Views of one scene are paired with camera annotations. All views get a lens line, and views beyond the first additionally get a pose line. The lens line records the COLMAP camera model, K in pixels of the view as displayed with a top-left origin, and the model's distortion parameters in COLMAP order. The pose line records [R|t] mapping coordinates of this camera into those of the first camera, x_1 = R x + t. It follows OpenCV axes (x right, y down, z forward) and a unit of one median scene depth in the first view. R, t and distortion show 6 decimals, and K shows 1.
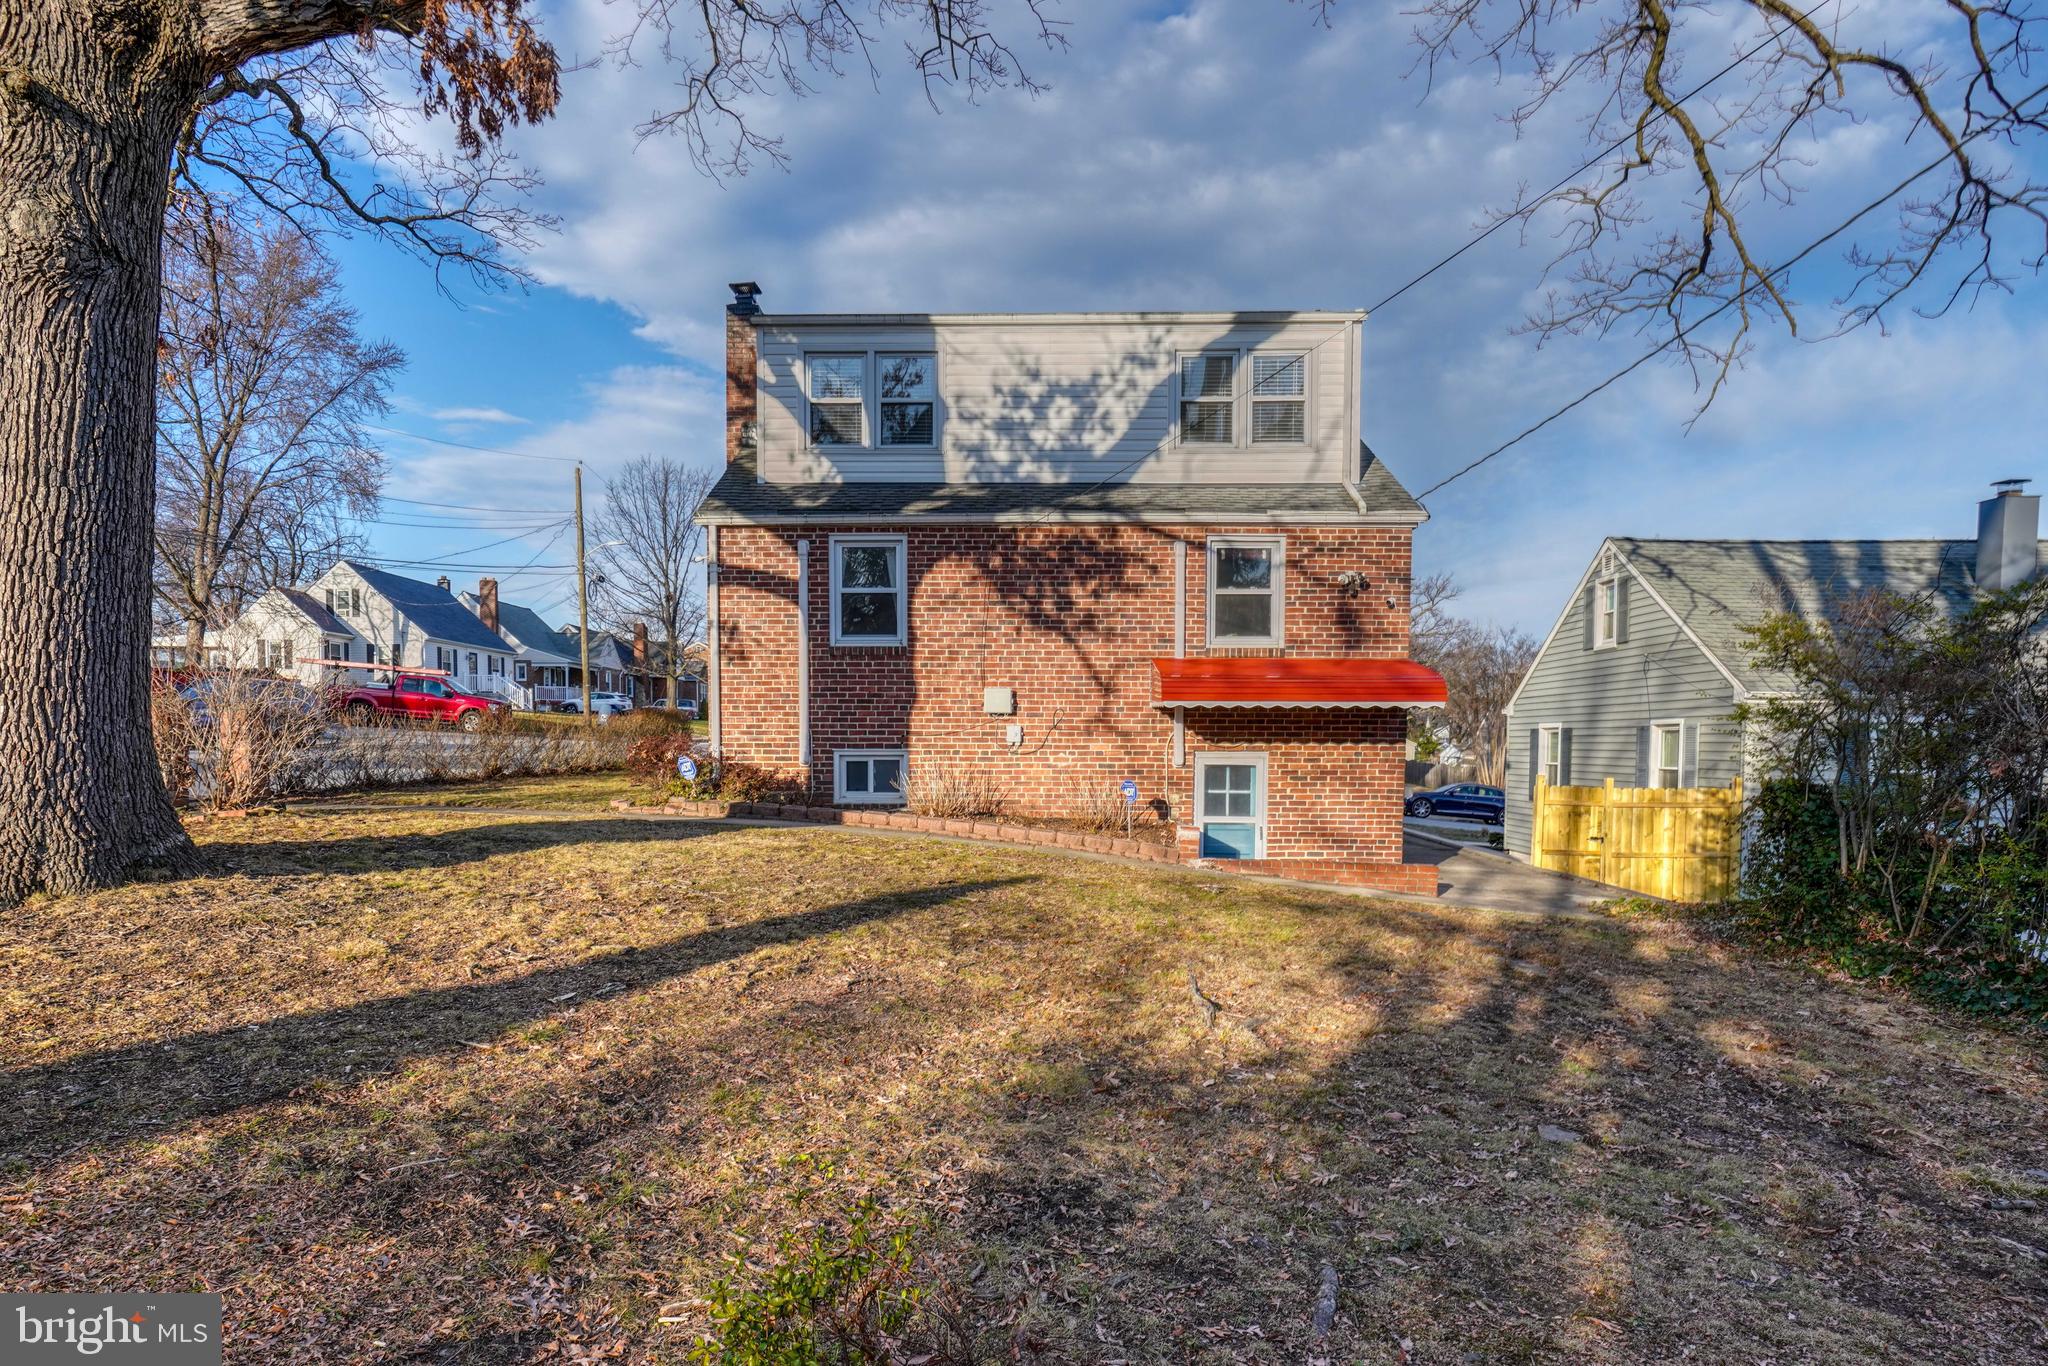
lens RADIAL K [[1213.2, 0, 1023.9], [0, 1213.2, 802.3], [0, 0, 1]] dist [-0.002929, 0.001437]
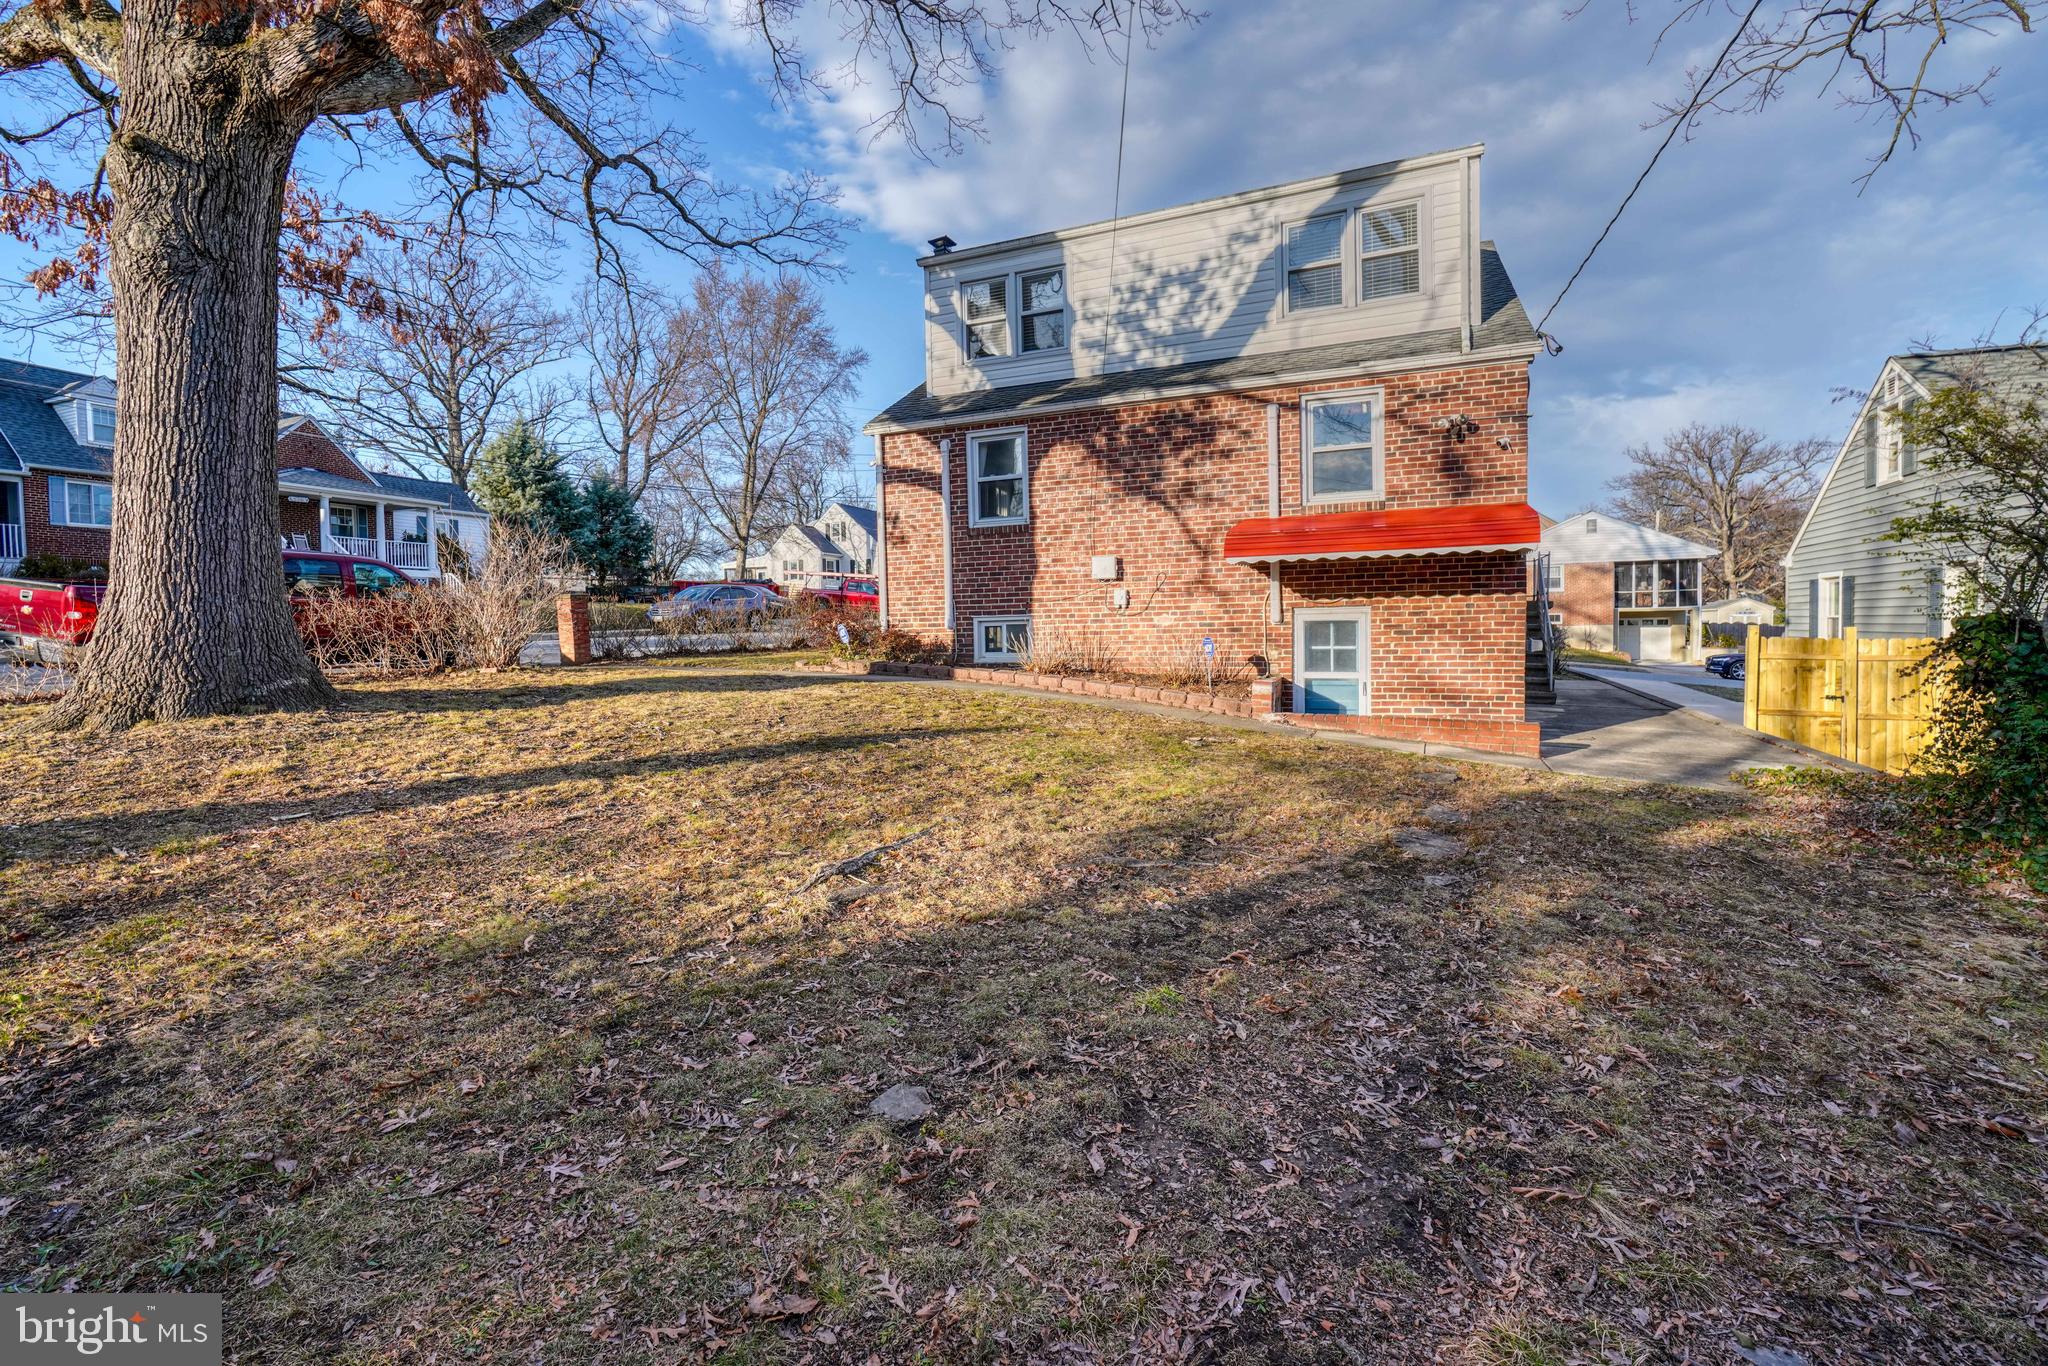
lens RADIAL K [[948.1, 0, 1026.0], [0, 948.1, 655.7], [0, 0, 1]] dist [0.000701, 0.000092]
pose [[0.921363, -0.011499, -0.388532, 0.243721], [0.004536, 0.999812, -0.018835, 0.011845], [0.388676, 0.015591, 0.921243, 0.181002]]
